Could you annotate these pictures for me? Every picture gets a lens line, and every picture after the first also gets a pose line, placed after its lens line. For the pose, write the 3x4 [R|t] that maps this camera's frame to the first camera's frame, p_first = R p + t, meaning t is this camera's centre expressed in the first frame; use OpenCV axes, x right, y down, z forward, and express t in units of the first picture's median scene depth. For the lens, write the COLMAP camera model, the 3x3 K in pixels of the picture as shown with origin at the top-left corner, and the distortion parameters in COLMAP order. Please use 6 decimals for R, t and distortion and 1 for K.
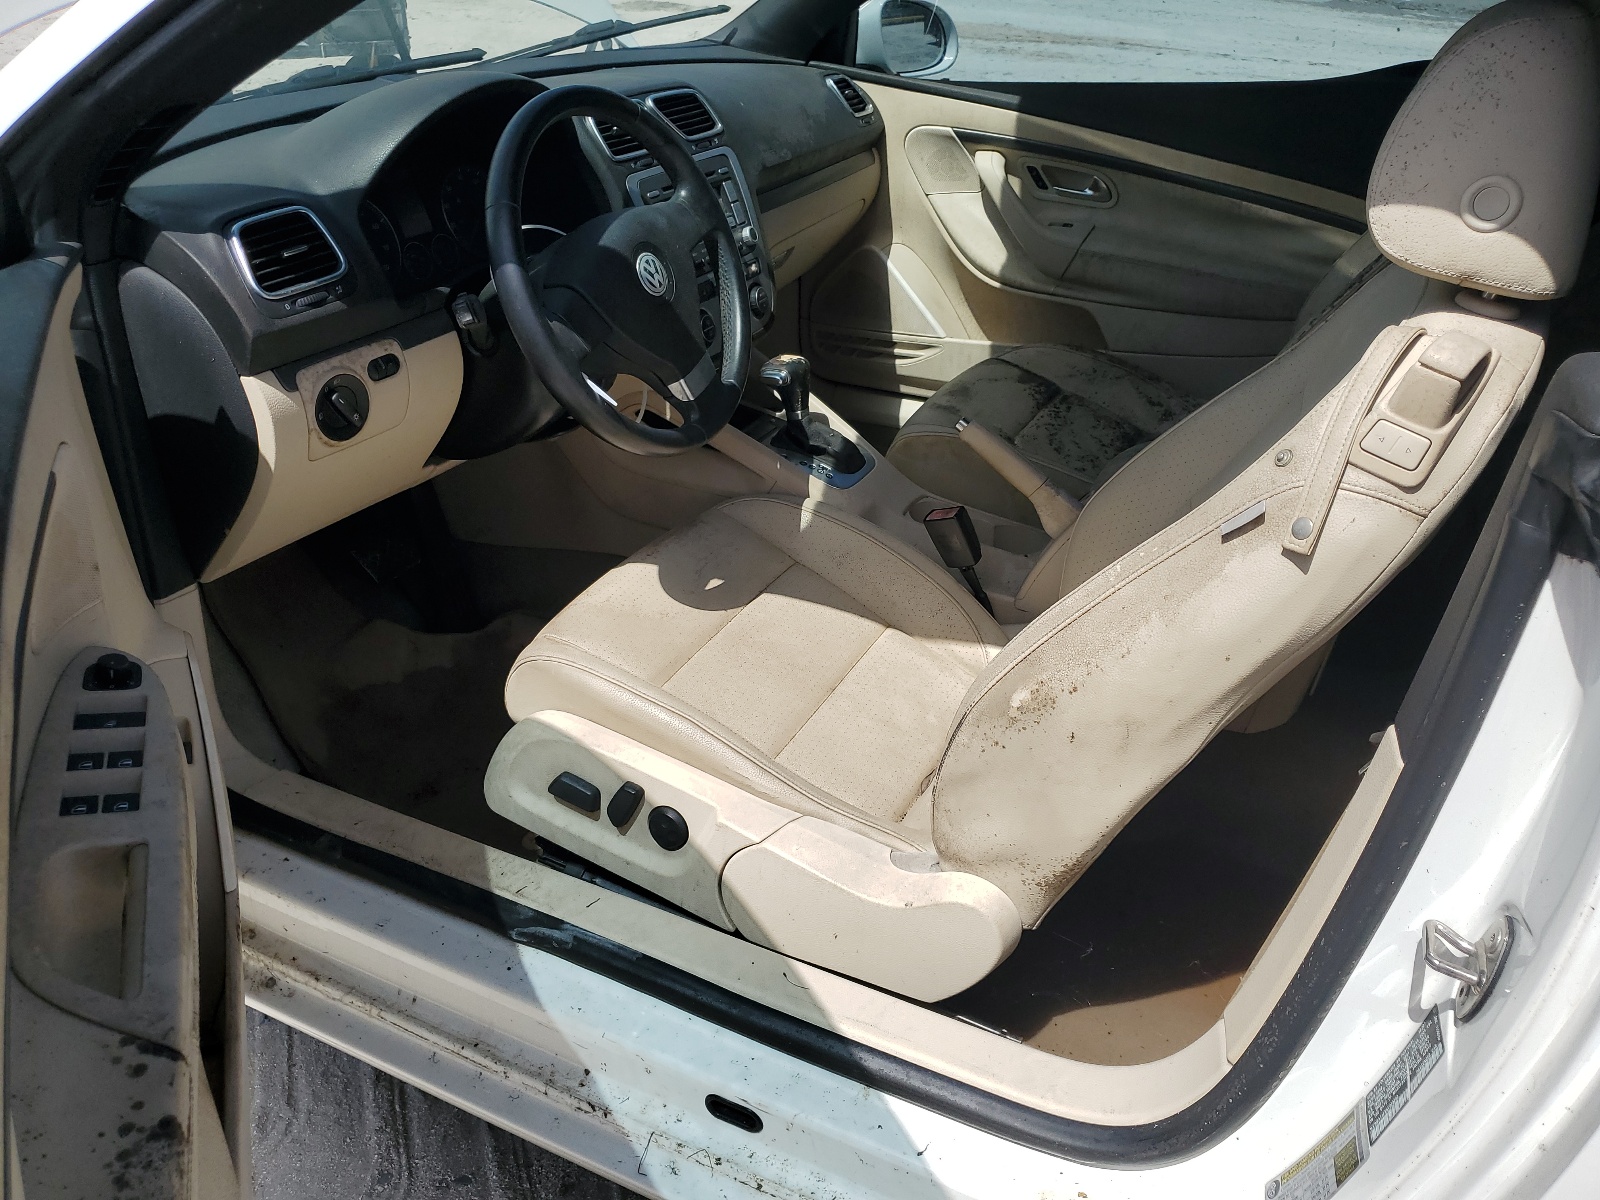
lens RADIAL K [[1177.5, 0, 790.2], [0, 1177.5, 603.5], [0, 0, 1]] dist [0.018124, -0.030236]
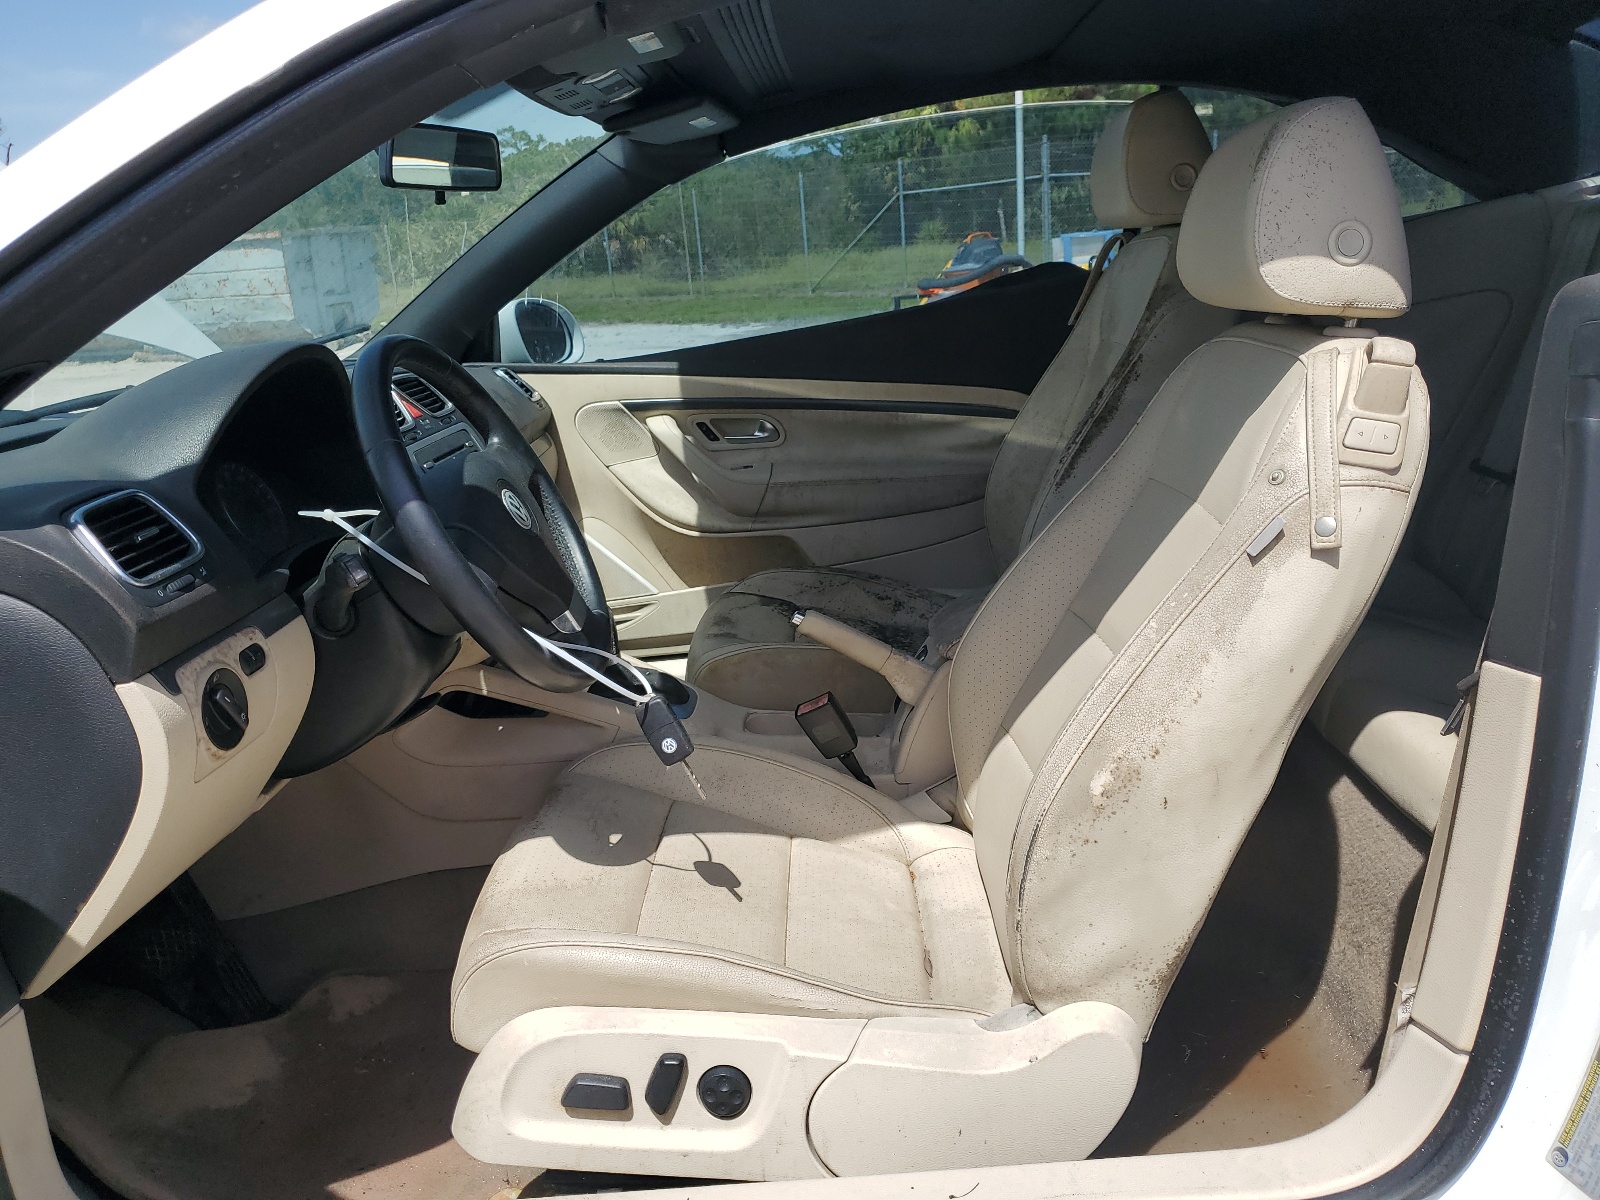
lens RADIAL K [[1177.5, 0, 802.1], [0, 1177.5, 603.3], [0, 0, 1]] dist [0.018124, -0.030236]
pose [[0.908957, -0.219913, 0.354170, -0.277455], [0.303129, 0.931867, -0.199342, 0.049465], [-0.286201, 0.288552, 0.913688, 0.106833]]
